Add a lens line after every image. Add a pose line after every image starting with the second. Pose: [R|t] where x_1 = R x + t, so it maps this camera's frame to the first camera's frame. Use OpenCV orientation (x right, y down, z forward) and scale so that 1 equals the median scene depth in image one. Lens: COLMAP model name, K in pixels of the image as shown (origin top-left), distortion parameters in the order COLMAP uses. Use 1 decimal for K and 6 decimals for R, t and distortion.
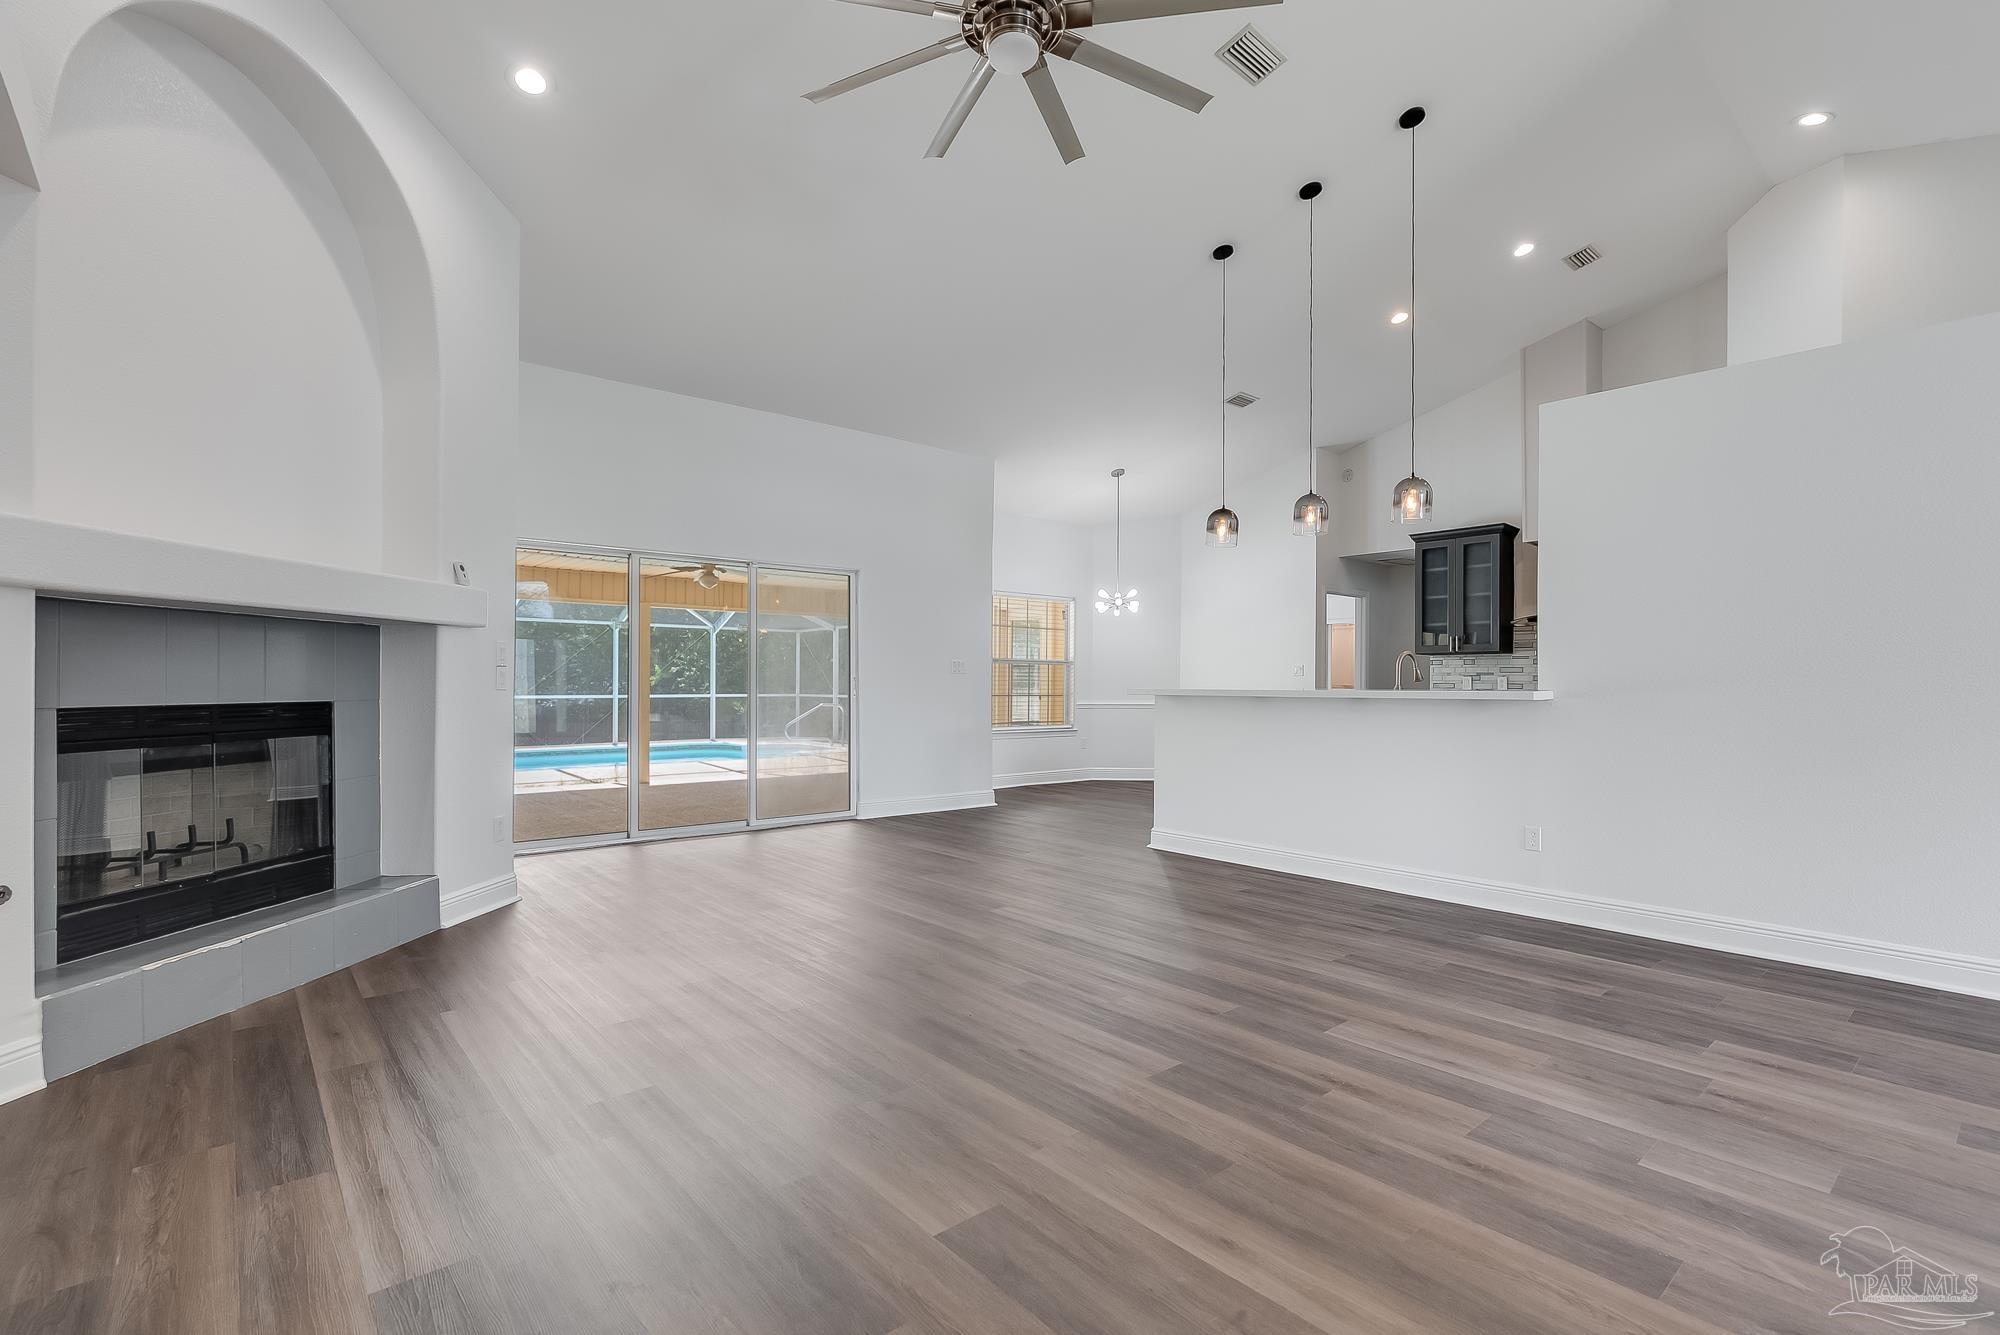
lens RADIAL K [[918.5, 0, 1010.4], [0, 918.5, 673.4], [0, 0, 1]] dist [0.002395, 0.001290]
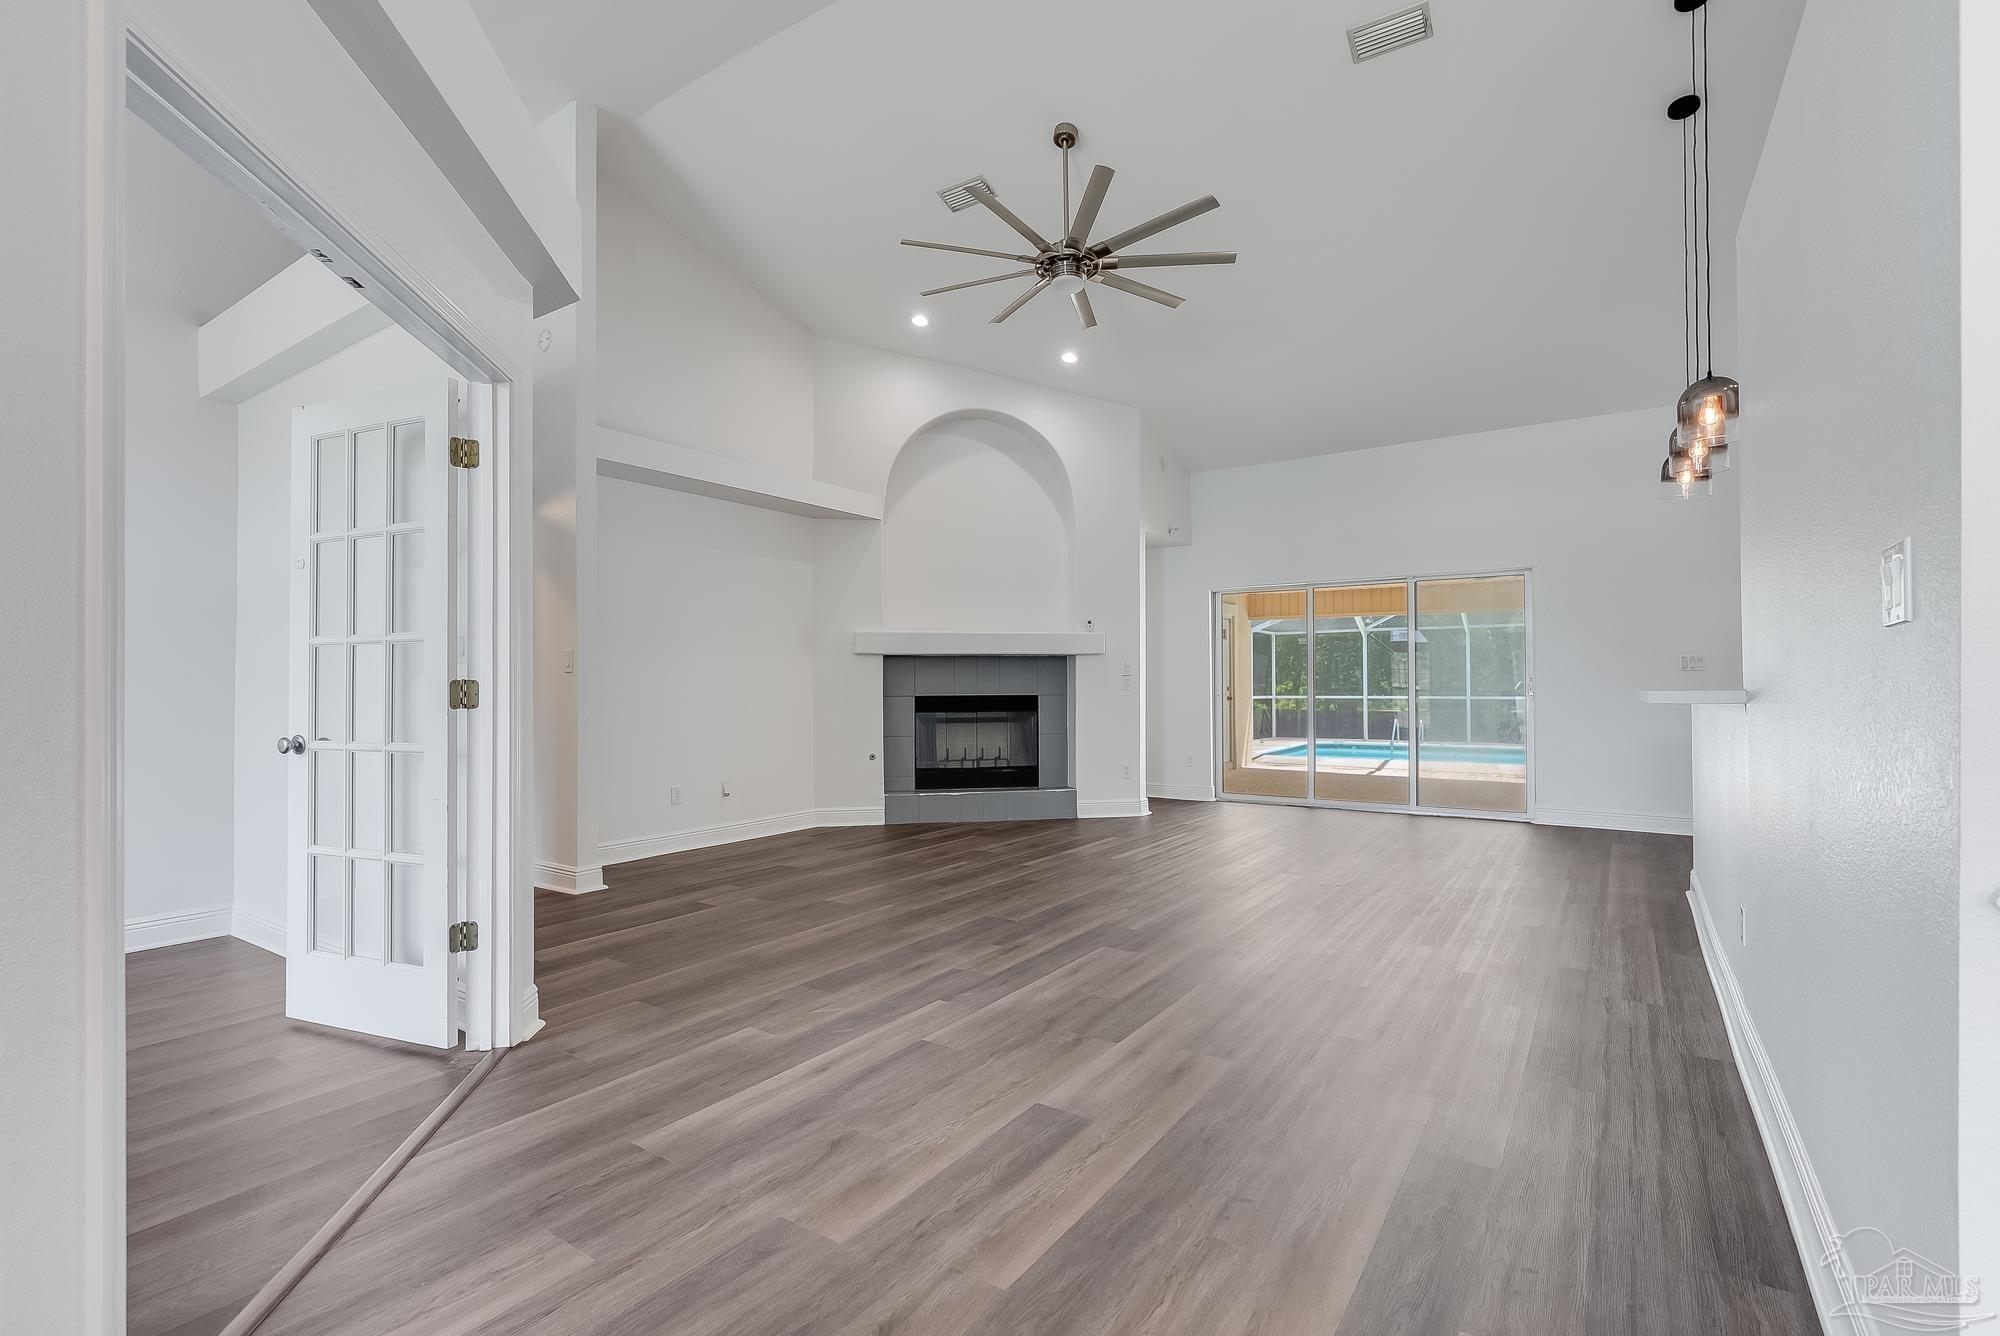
lens RADIAL K [[918.5, 0, 999.3], [0, 918.5, 677.6], [0, 0, 1]] dist [0.002395, 0.001290]
pose [[0.243417, -0.016235, -0.969786, 1.736723], [0.003284, 0.999868, -0.015914, 0.030093], [0.969916, 0.000689, 0.243438, 0.591185]]
